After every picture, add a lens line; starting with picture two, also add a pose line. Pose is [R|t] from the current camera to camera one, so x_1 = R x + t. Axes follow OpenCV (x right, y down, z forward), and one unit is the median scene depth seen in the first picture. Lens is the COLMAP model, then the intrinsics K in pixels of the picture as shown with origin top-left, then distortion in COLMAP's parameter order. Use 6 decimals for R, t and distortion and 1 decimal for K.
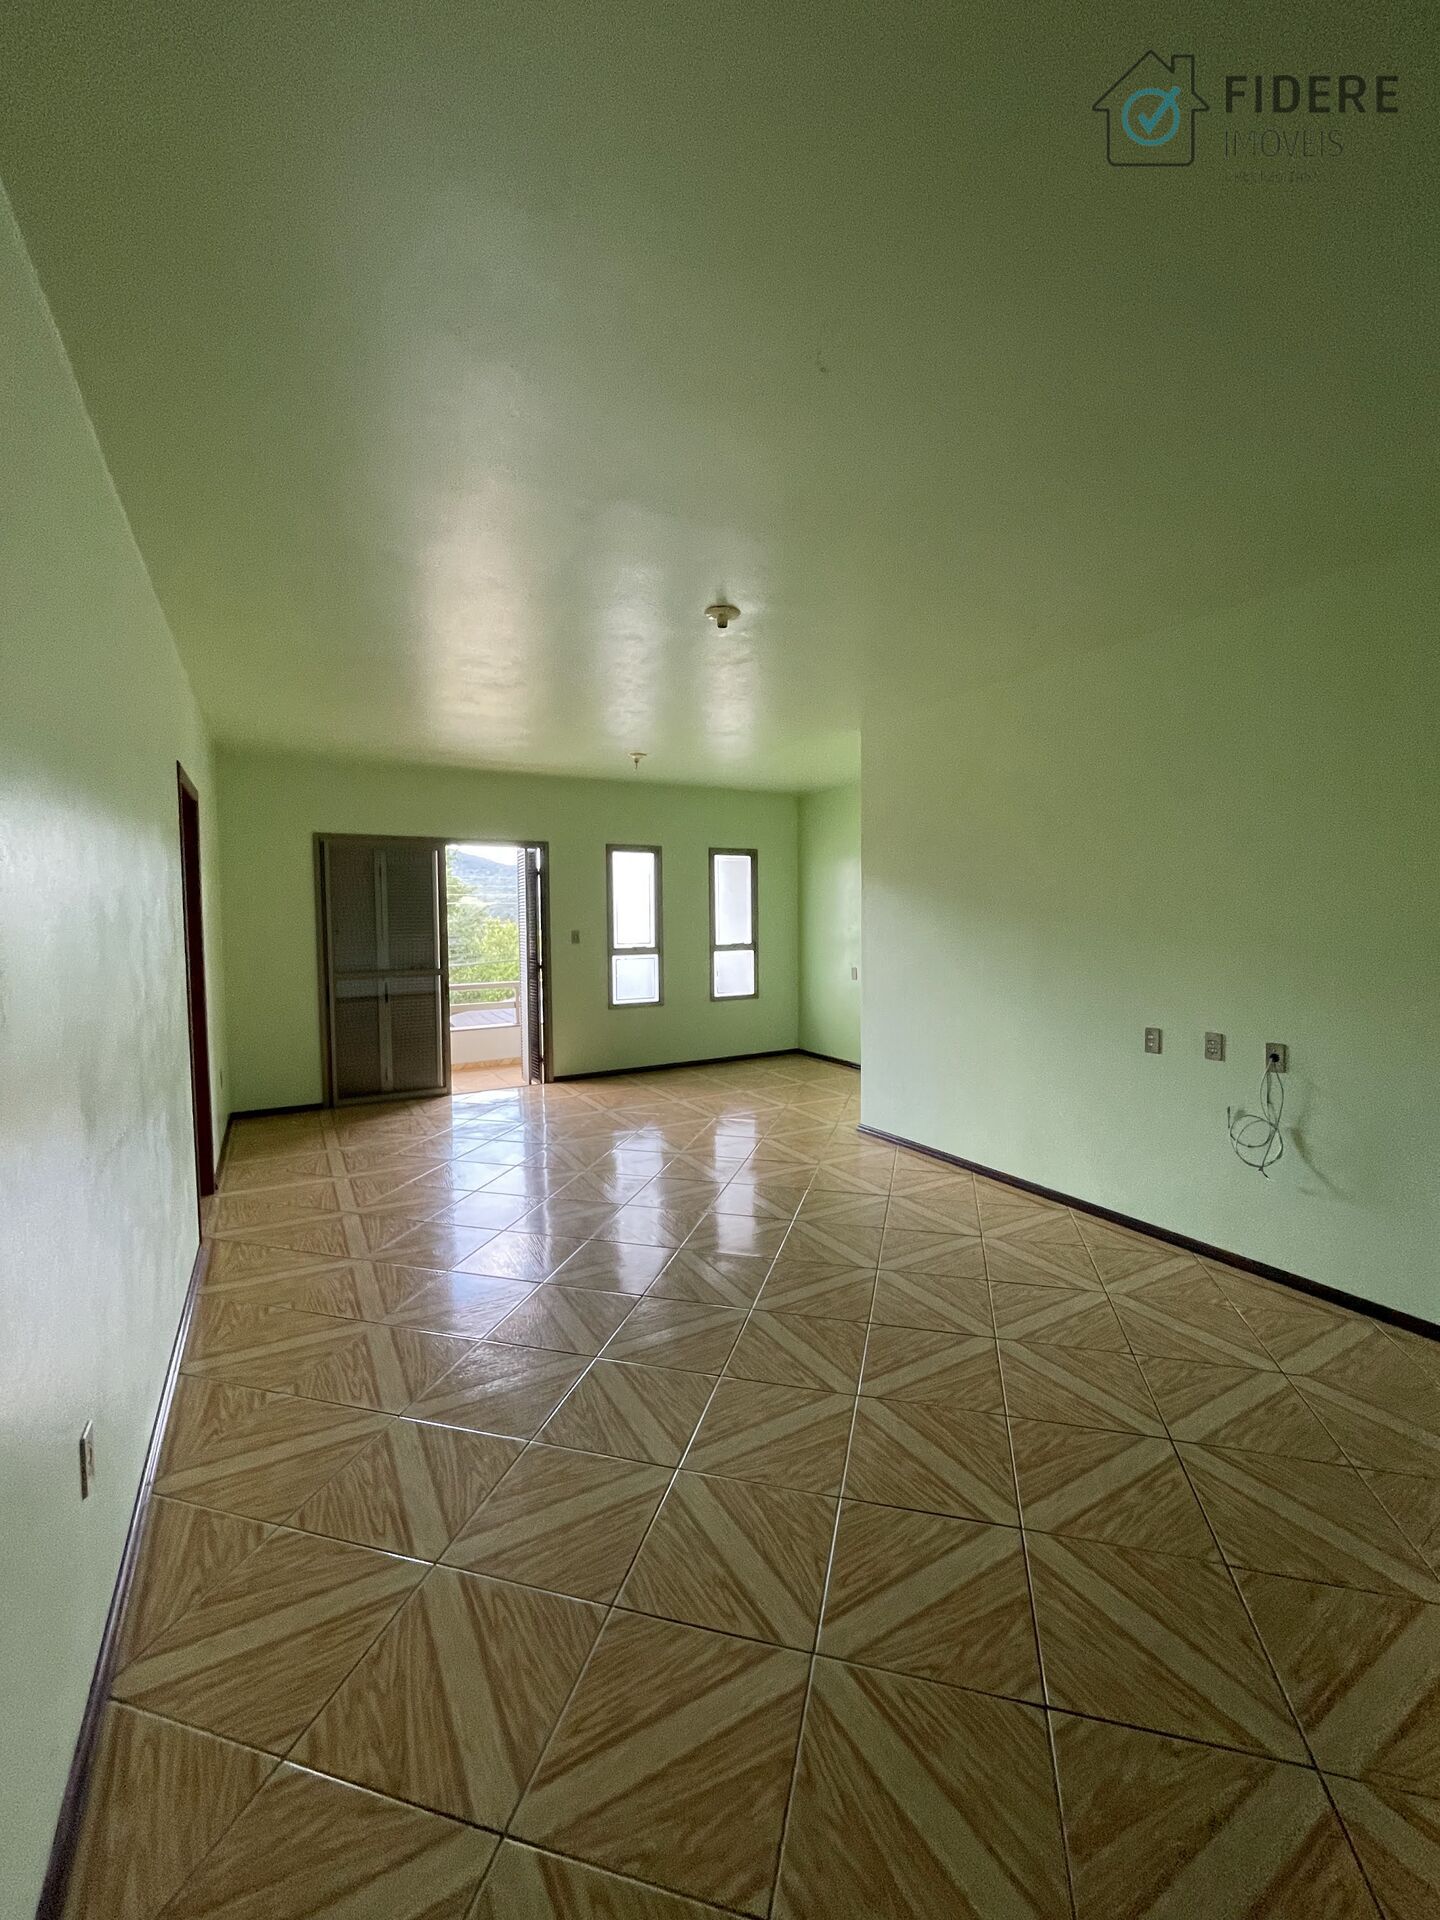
lens RADIAL K [[777.3, 0, 720.0], [0, 777.3, 960.0], [0, 0, 1]] dist [0.000301, 0.000010]
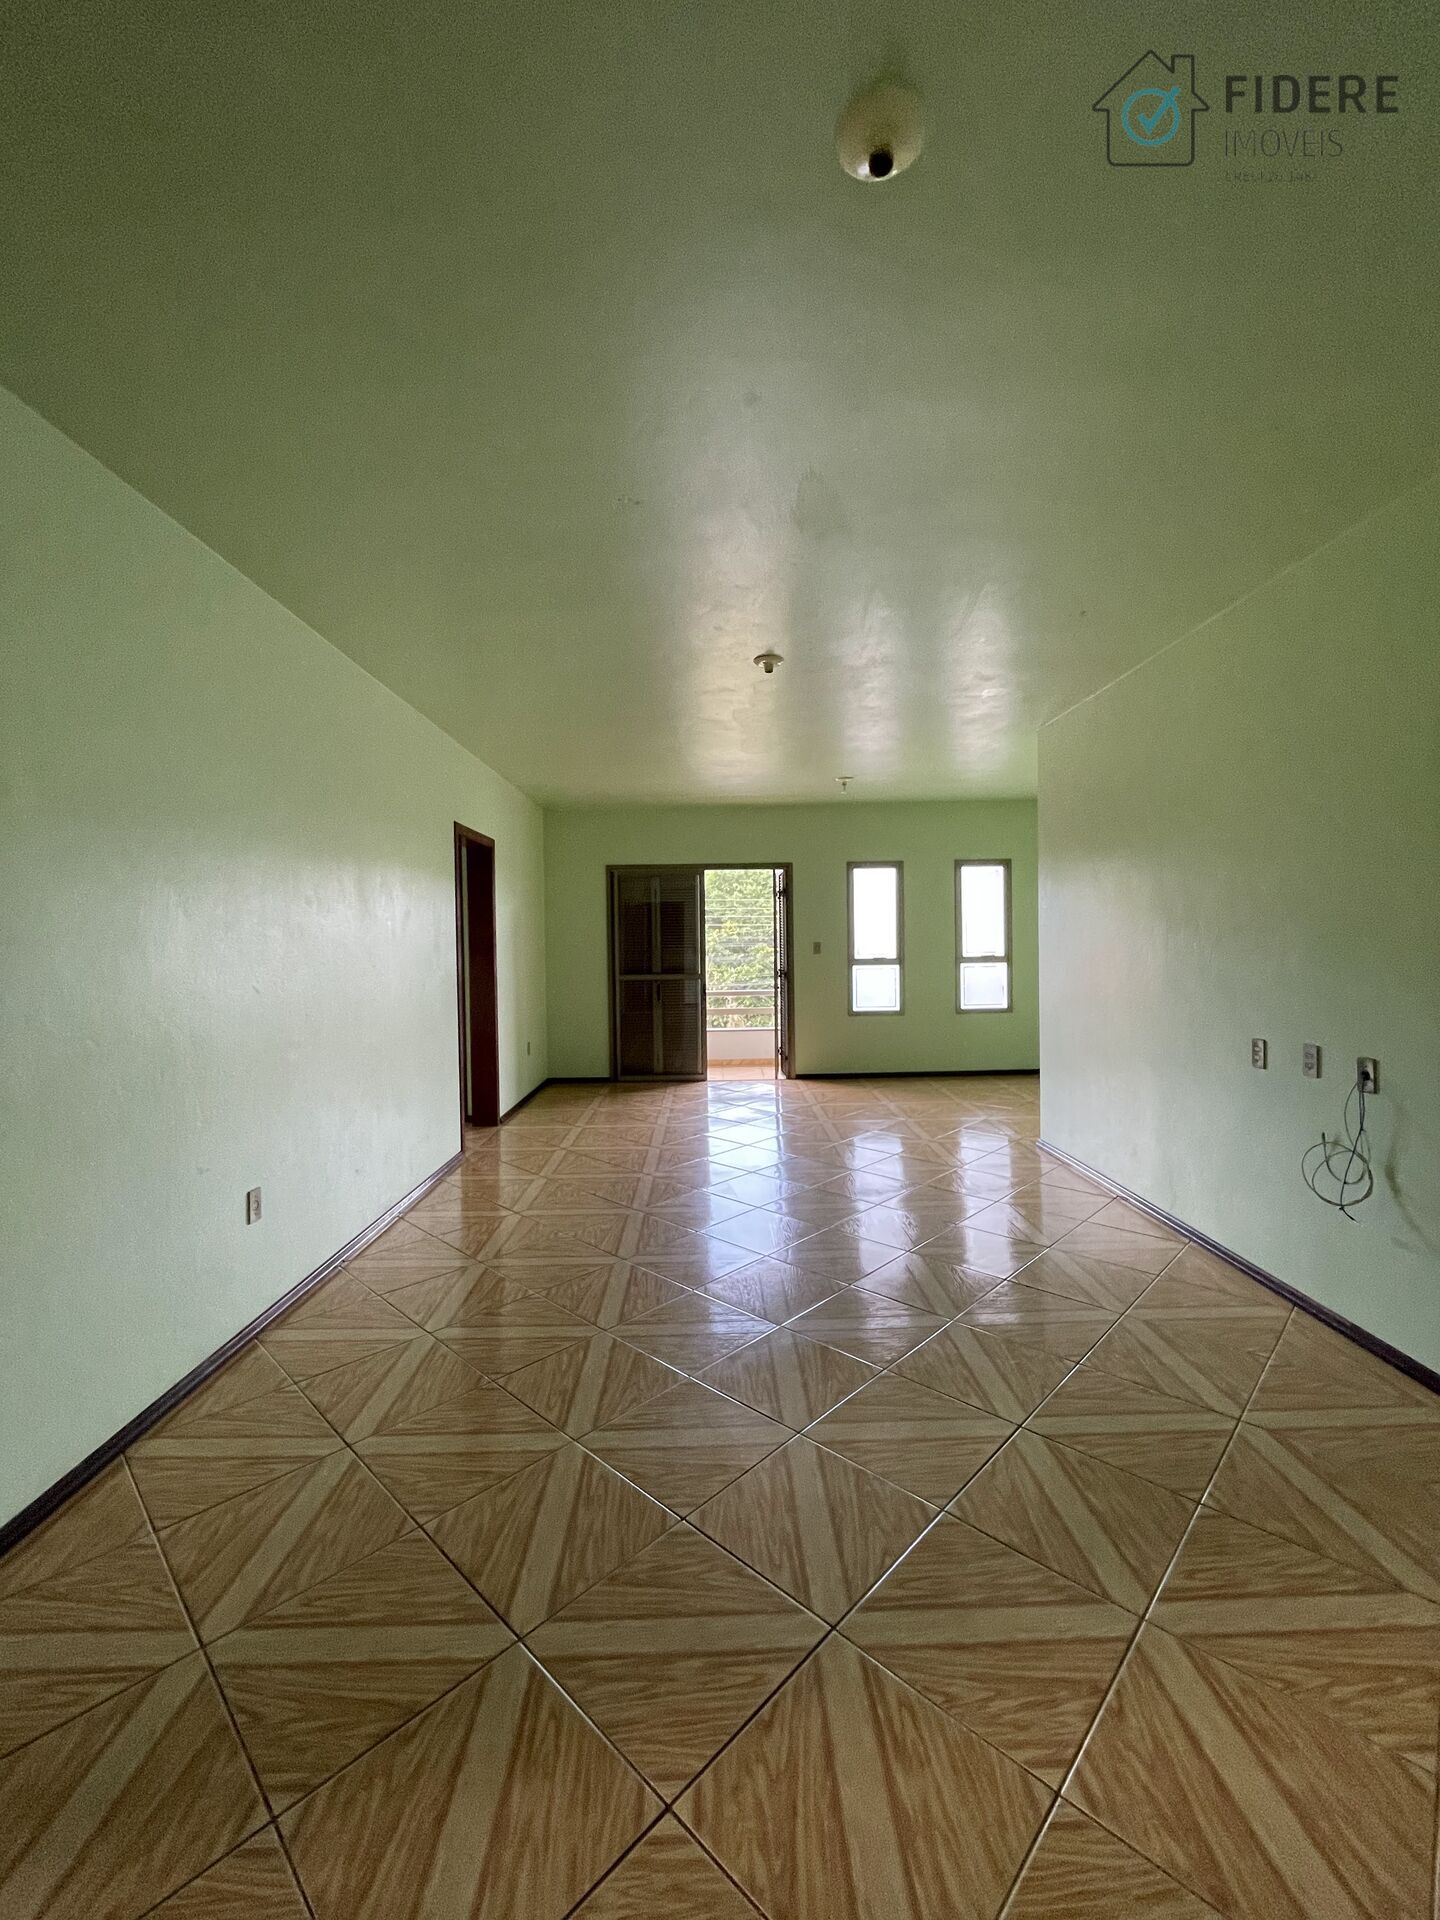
lens RADIAL K [[777.3, 0, 720.0], [0, 777.3, 960.0], [0, 0, 1]] dist [0.000301, 0.000010]
pose [[0.875142, 0.006213, -0.483826, 0.233078], [-0.020089, 0.999522, -0.023503, 0.016625], [0.483449, 0.030288, 0.874849, -0.024021]]
